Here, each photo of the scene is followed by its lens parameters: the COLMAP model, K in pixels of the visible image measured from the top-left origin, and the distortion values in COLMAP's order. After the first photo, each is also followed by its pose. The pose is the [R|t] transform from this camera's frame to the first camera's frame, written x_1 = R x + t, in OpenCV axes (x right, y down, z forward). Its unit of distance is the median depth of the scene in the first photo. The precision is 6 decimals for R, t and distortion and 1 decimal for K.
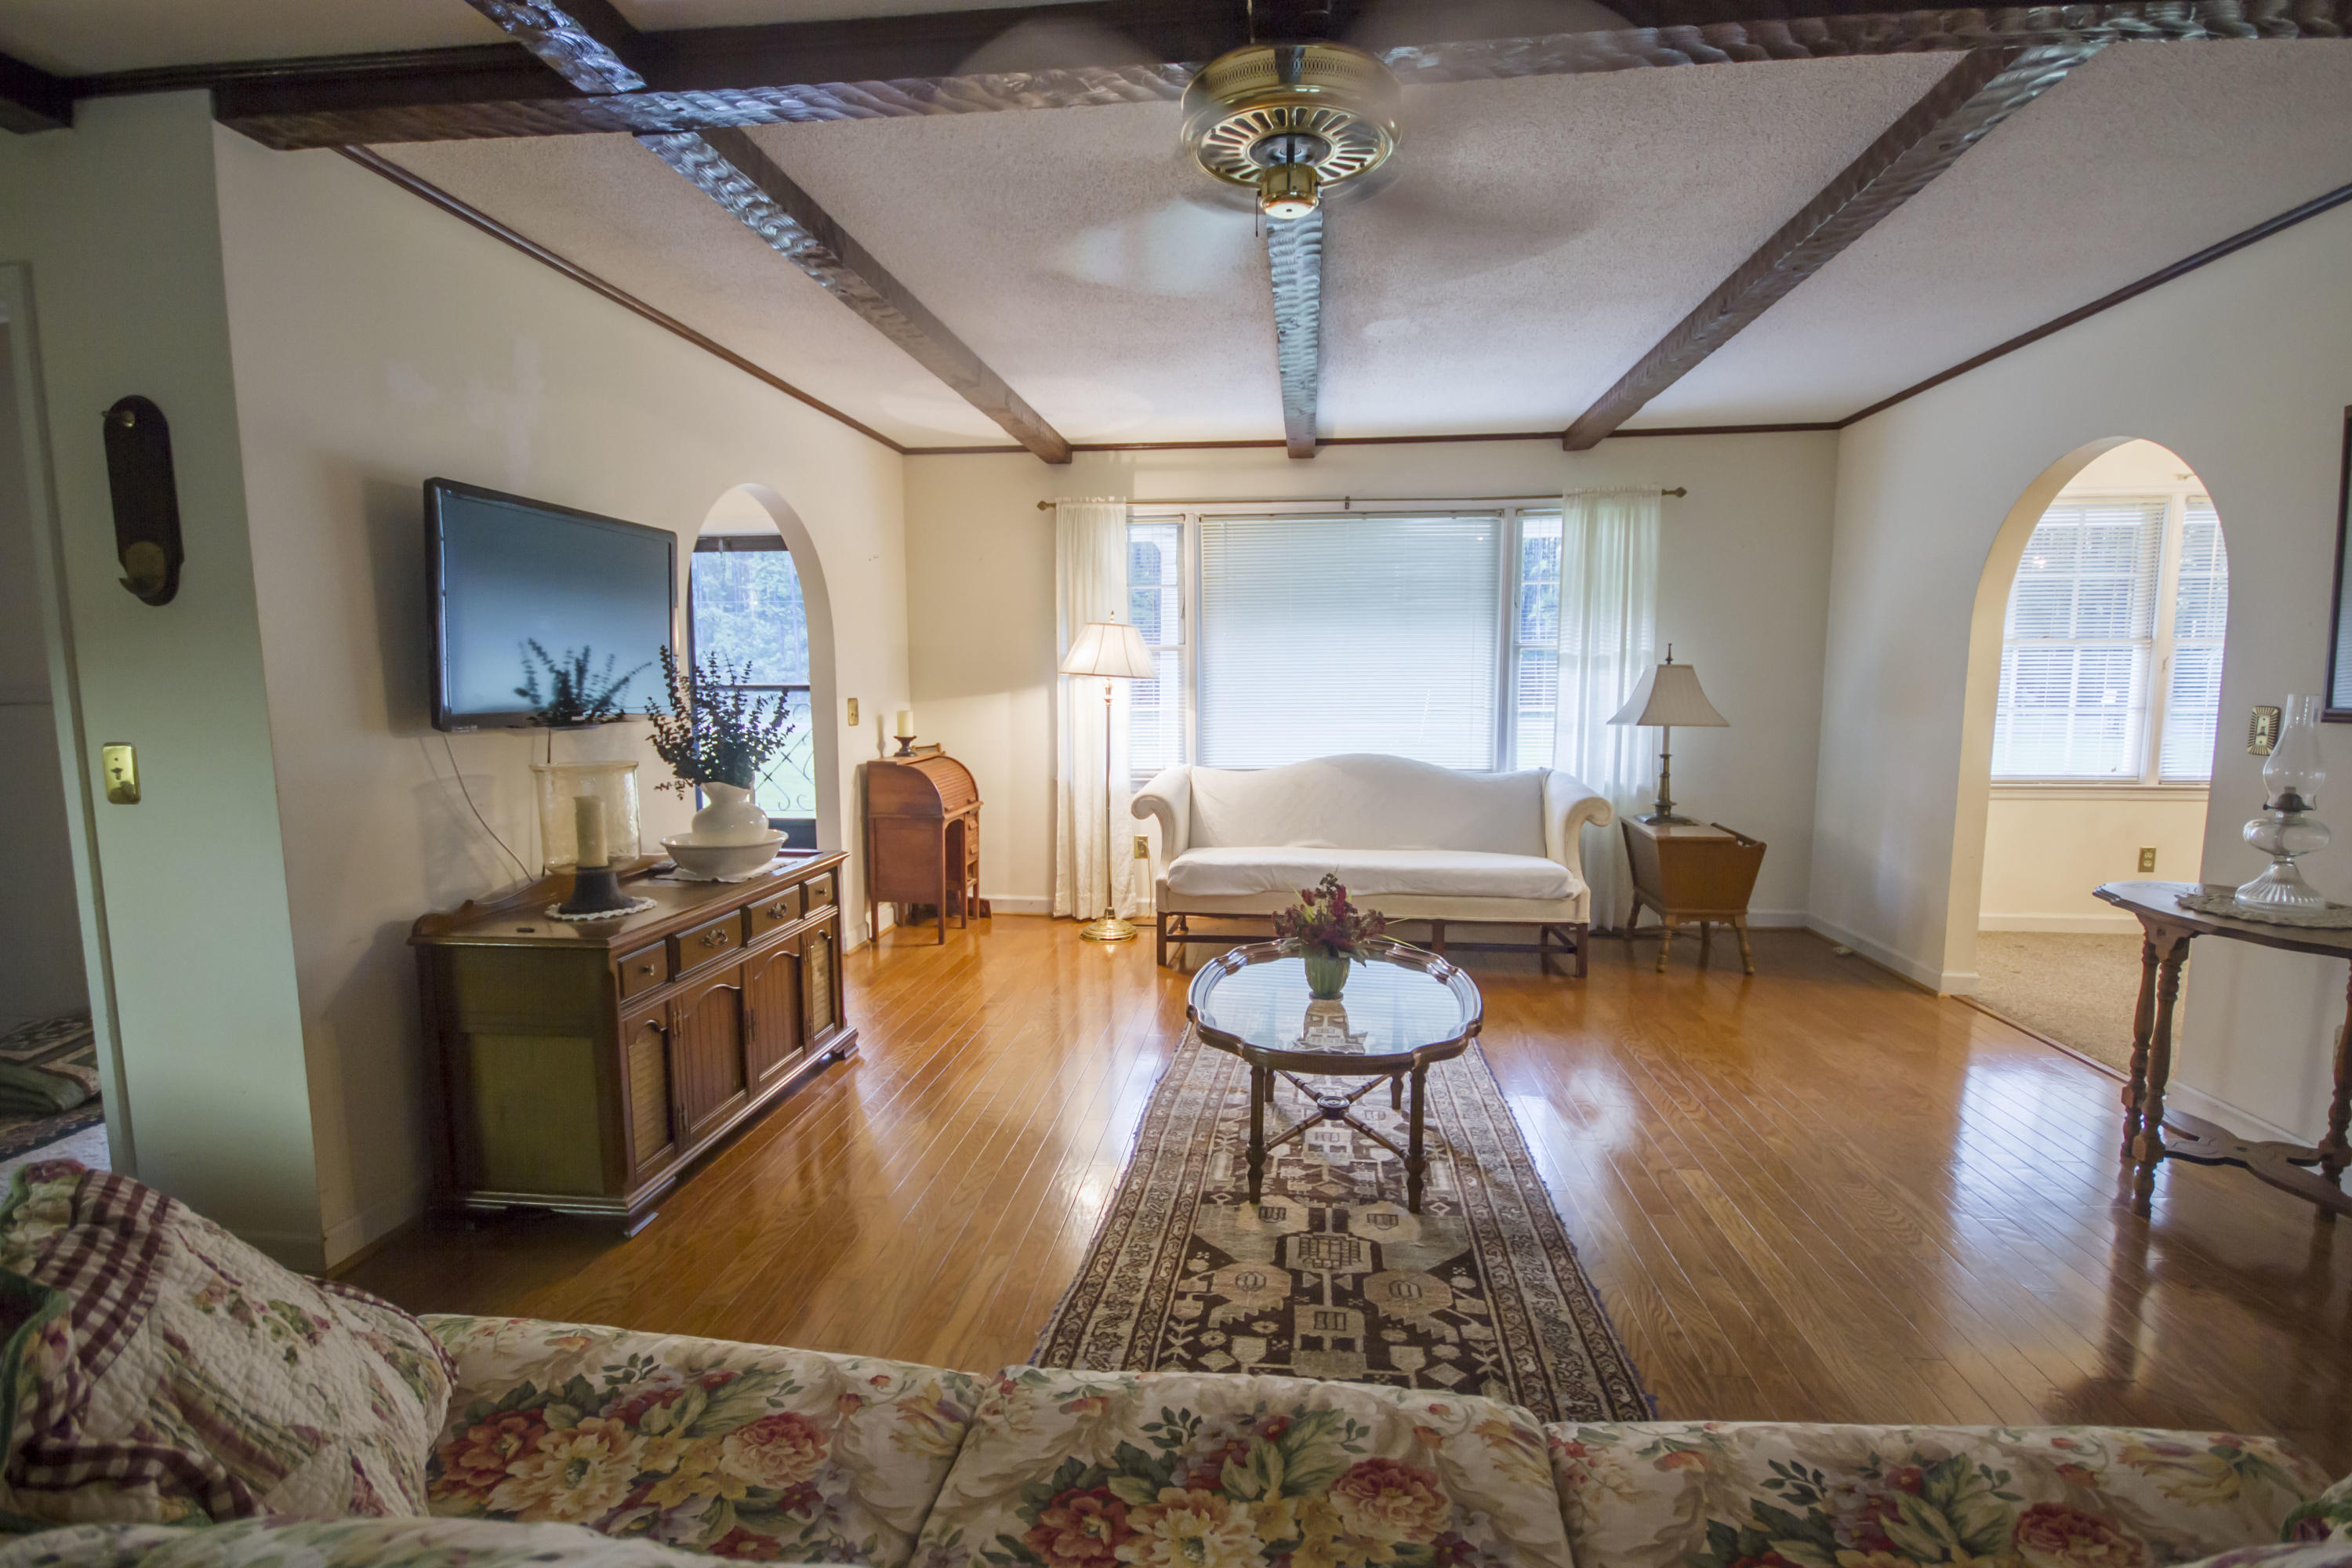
lens RADIAL K [[1111.9, 0, 1167.3], [0, 1111.9, 815.2], [0, 0, 1]] dist [-0.004879, -0.000473]
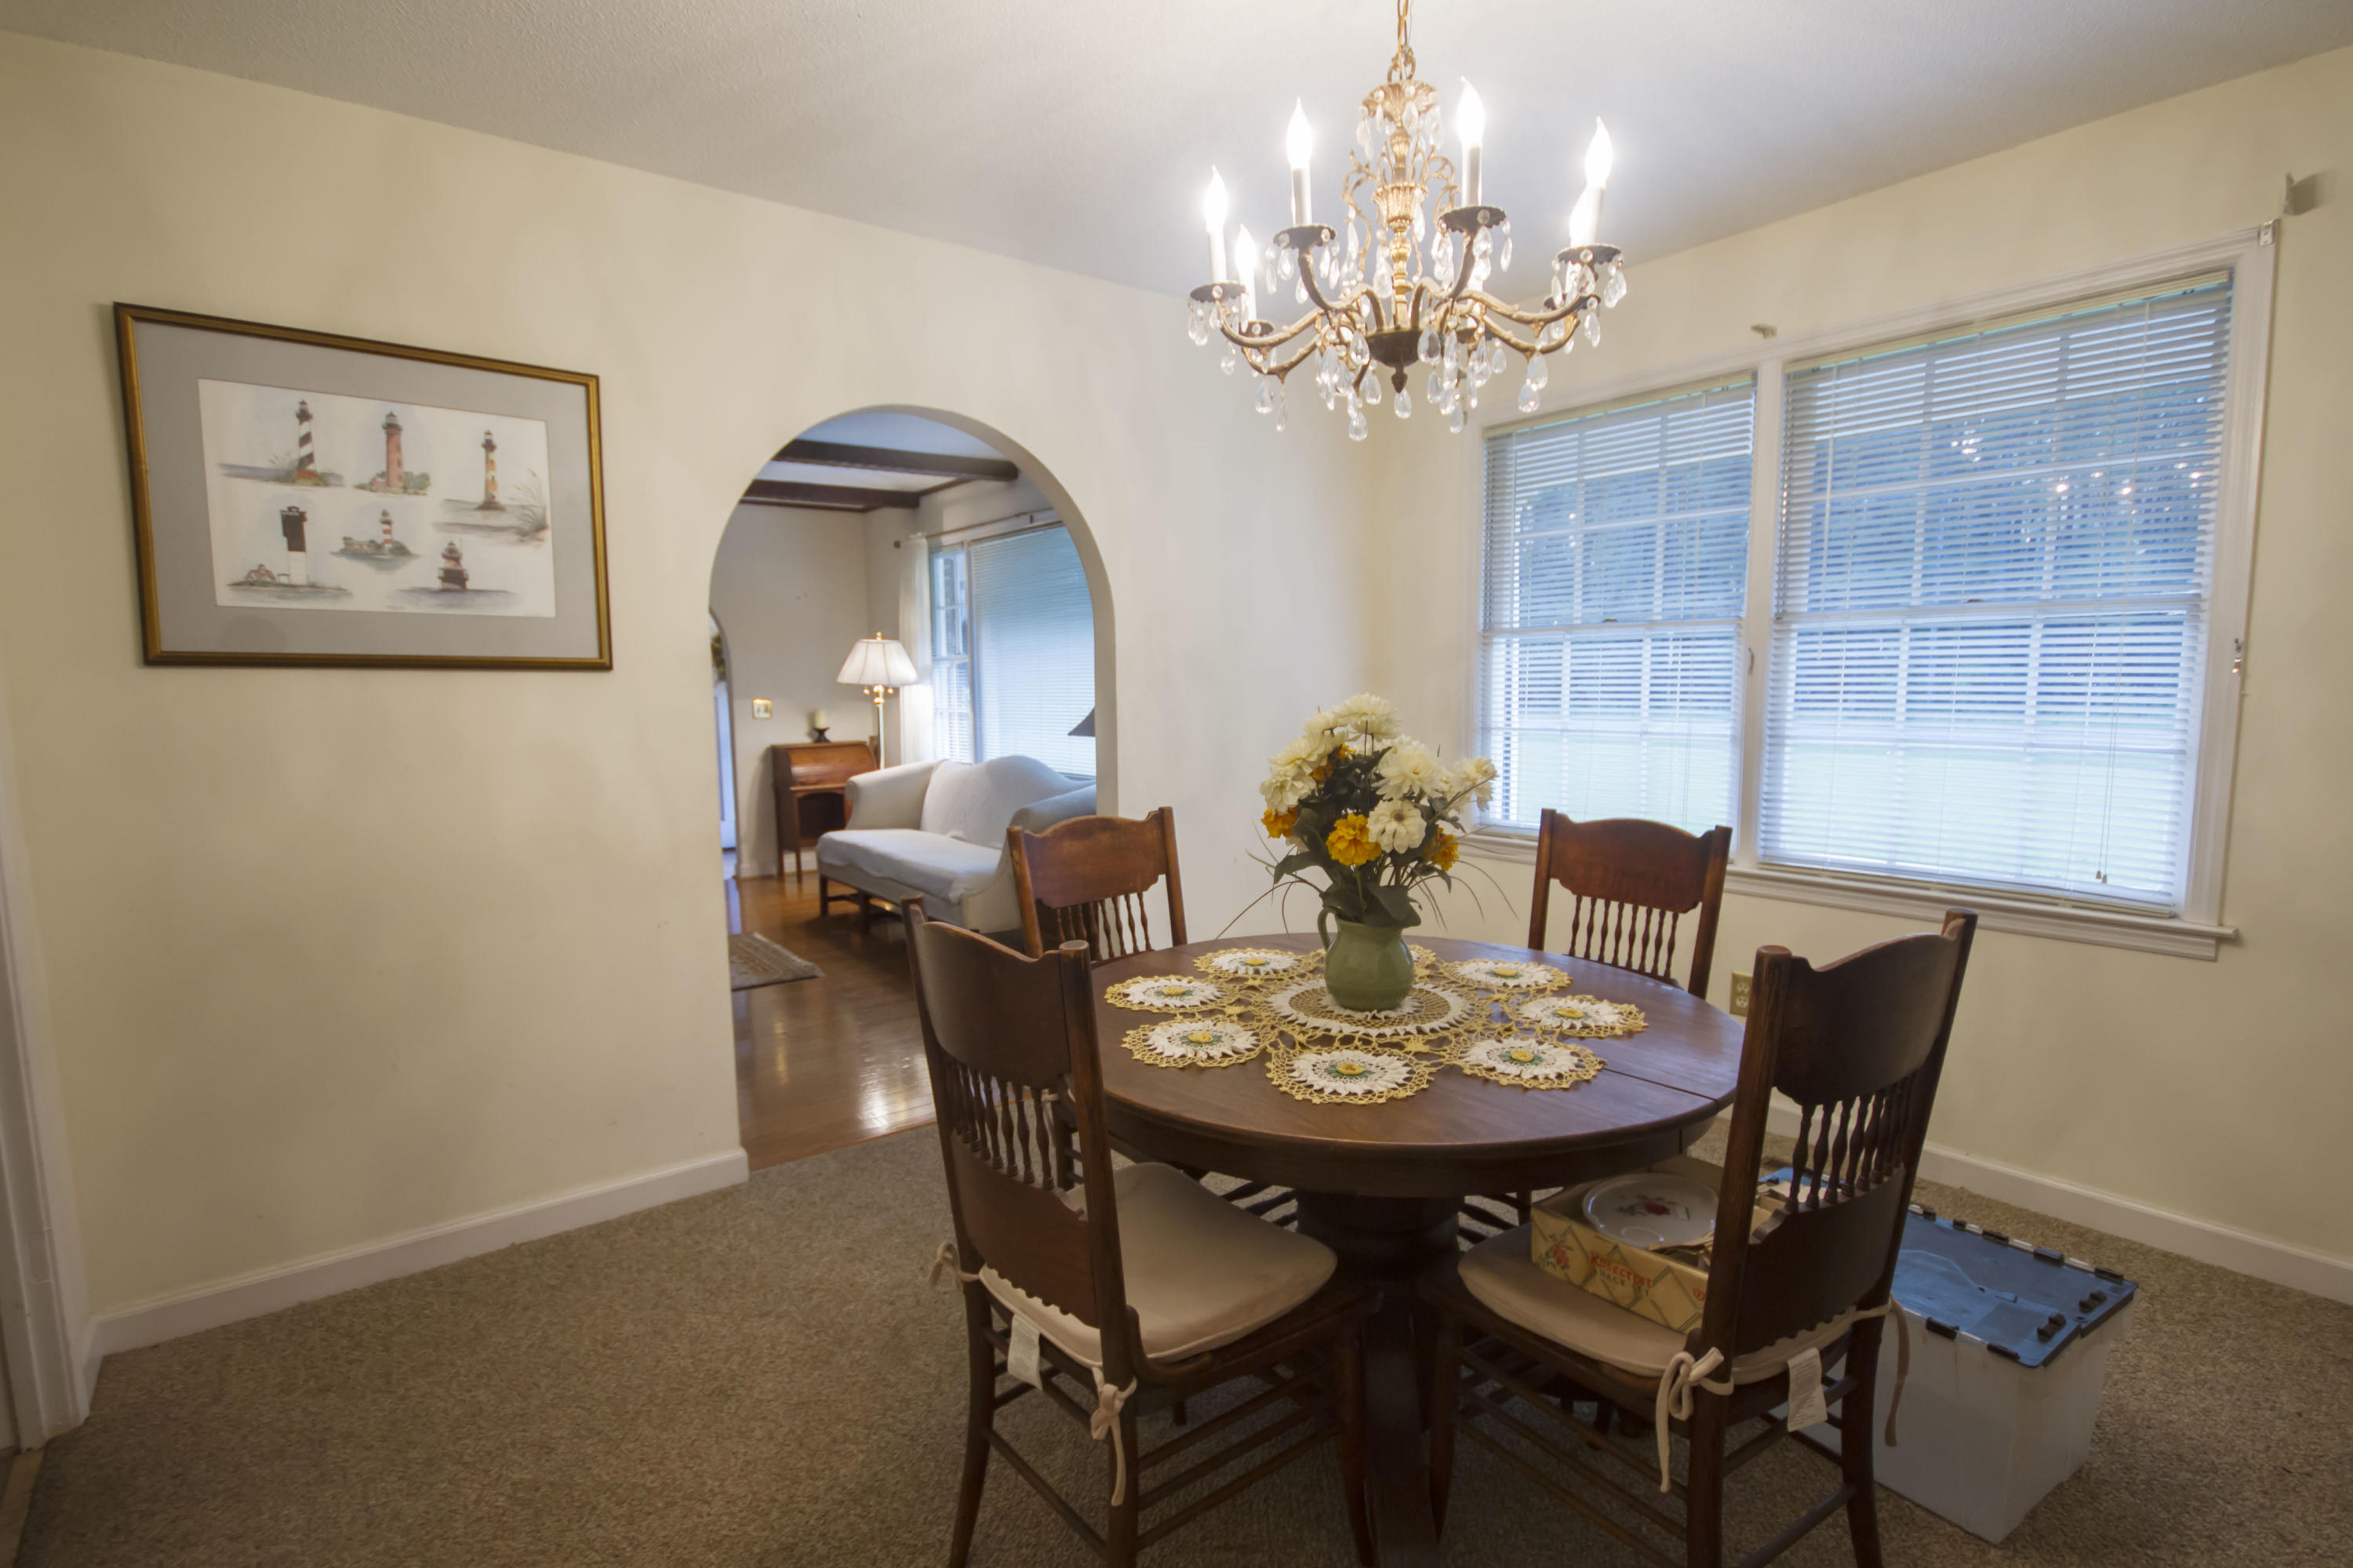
lens RADIAL K [[1134.7, 0, 1171.6], [0, 1134.7, 810.1], [0, 0, 1]] dist [-0.002068, -0.000030]
pose [[0.688521, 0.080217, -0.720766, 1.262399], [-0.082207, 0.996091, 0.032329, -0.054824], [0.720542, 0.036992, 0.692424, 0.414555]]
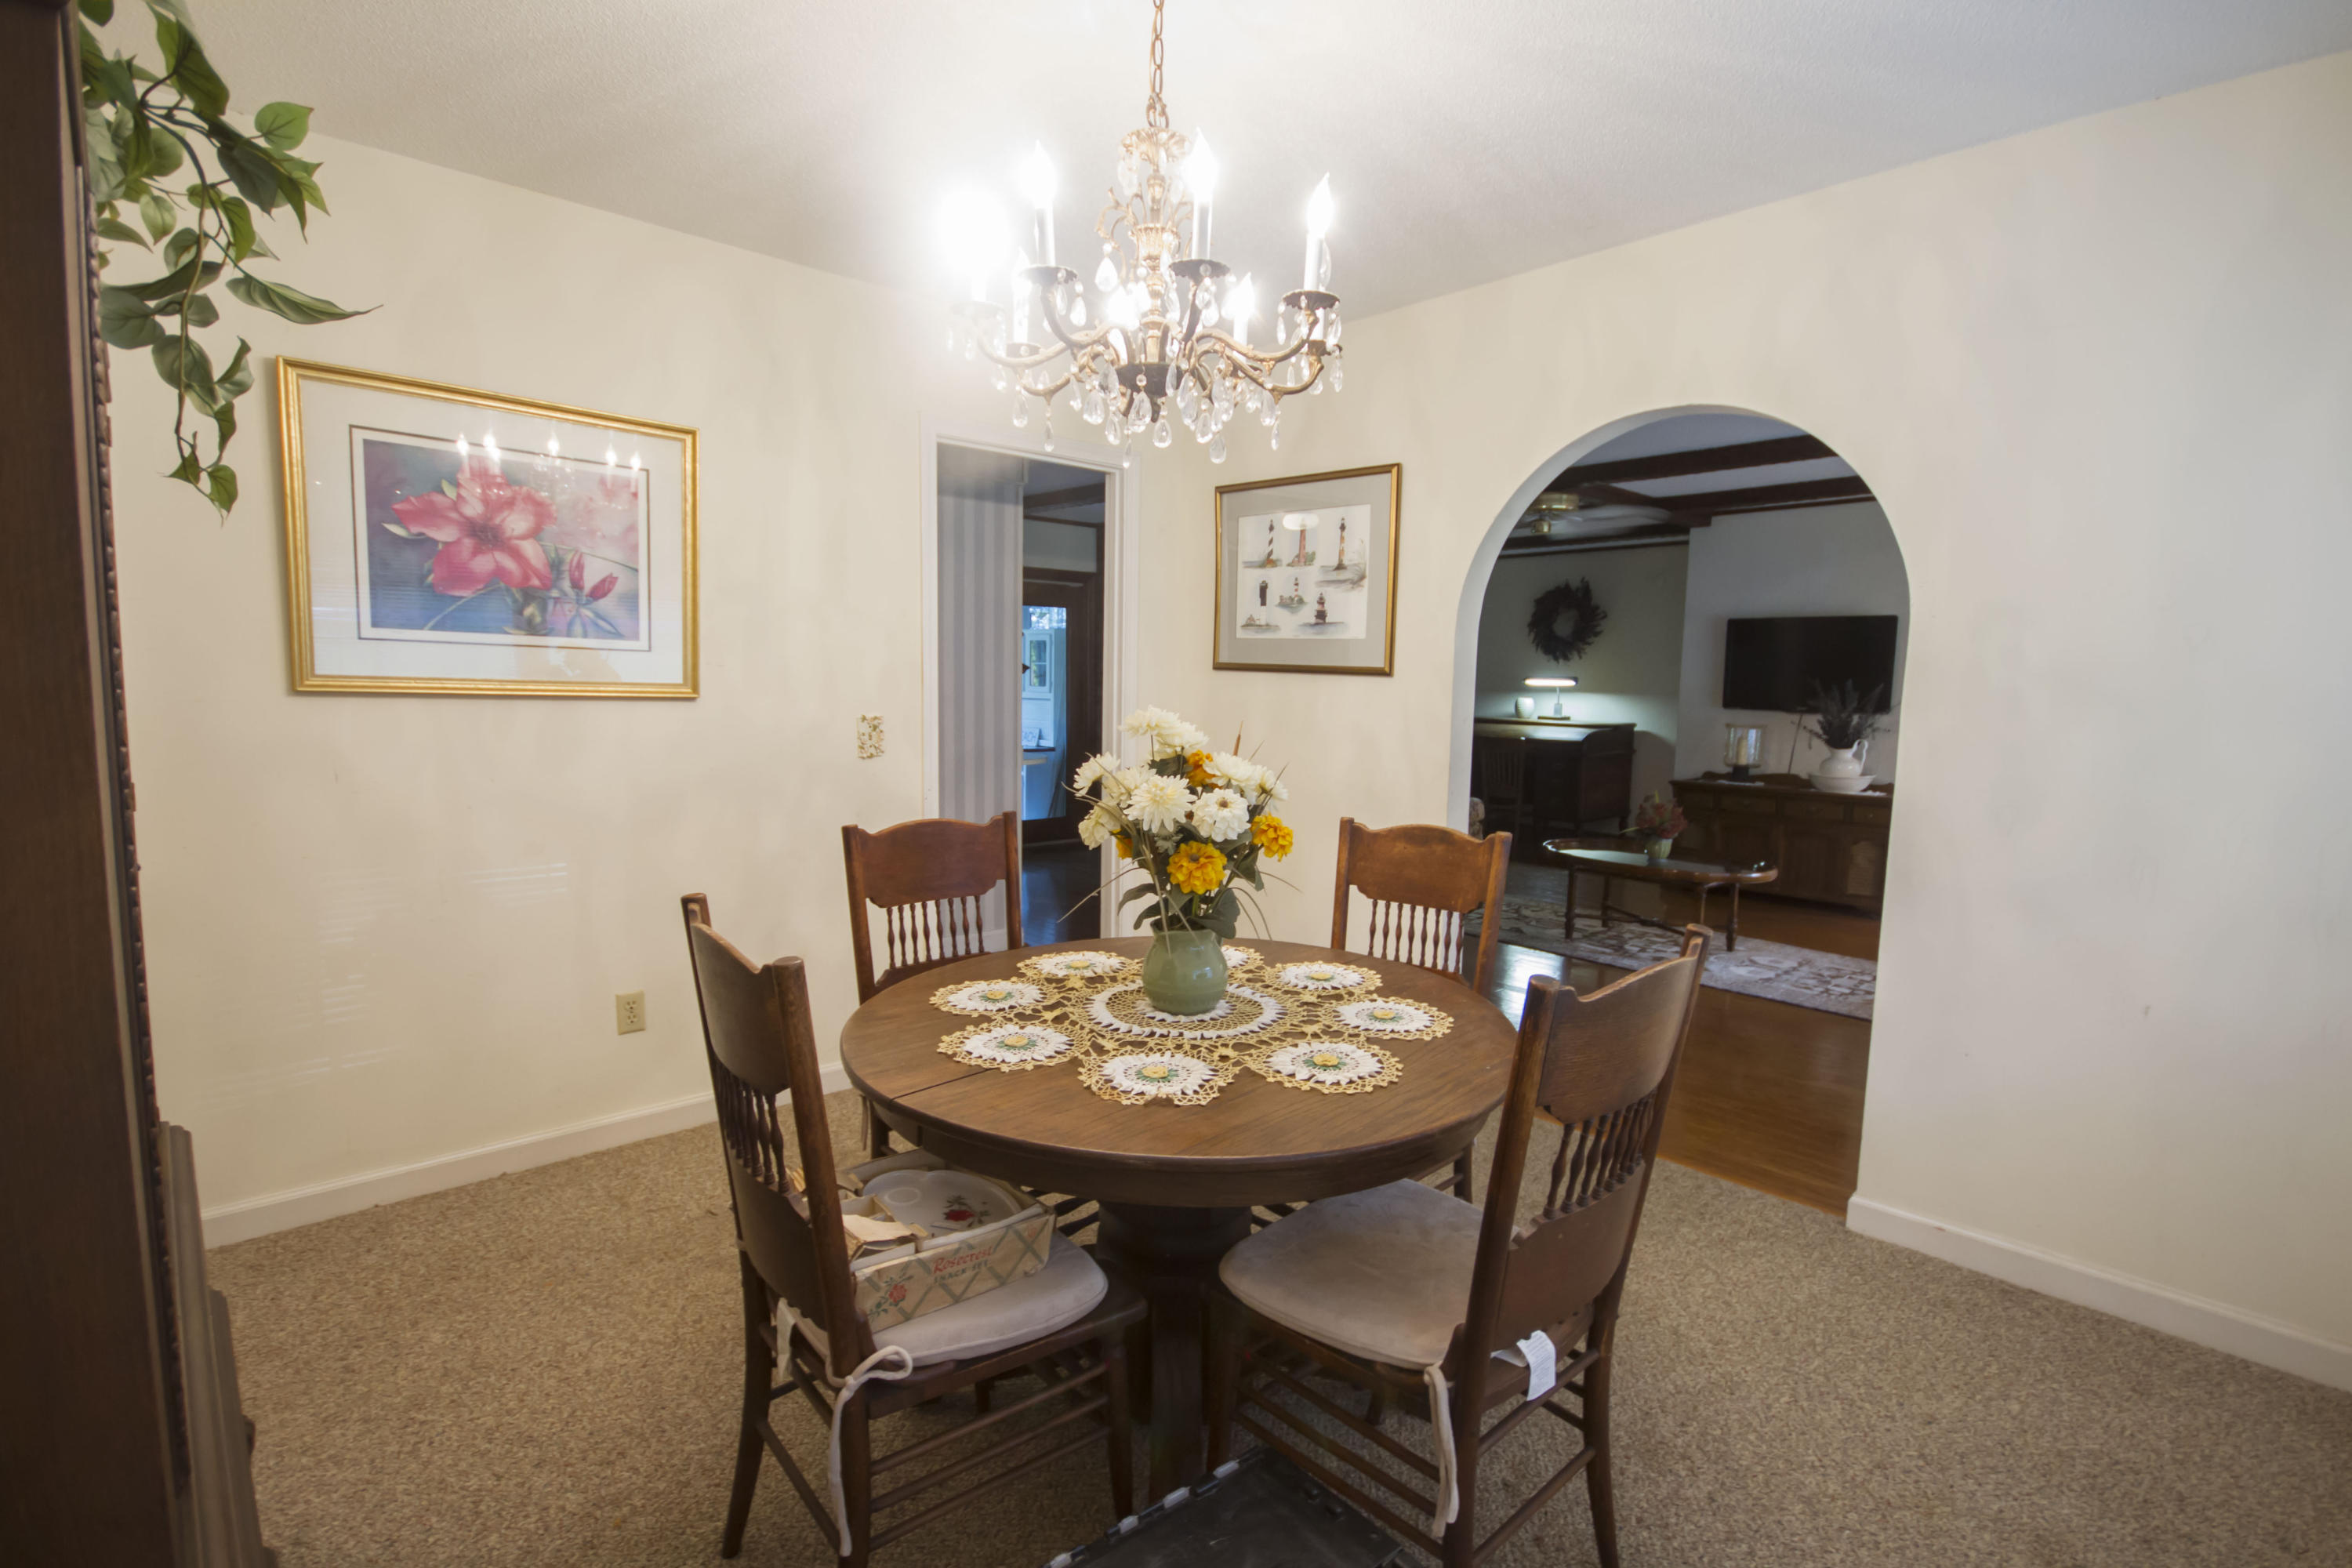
lens RADIAL K [[1134.2, 0, 1171.1], [0, 1134.2, 810.1], [0, 0, 1]] dist [-0.002068, -0.000030]
pose [[-0.652234, 0.079329, -0.753855, 1.349667], [-0.110318, 0.973986, 0.197940, -0.131378], [0.749947, 0.212268, -0.626515, 1.000048]]
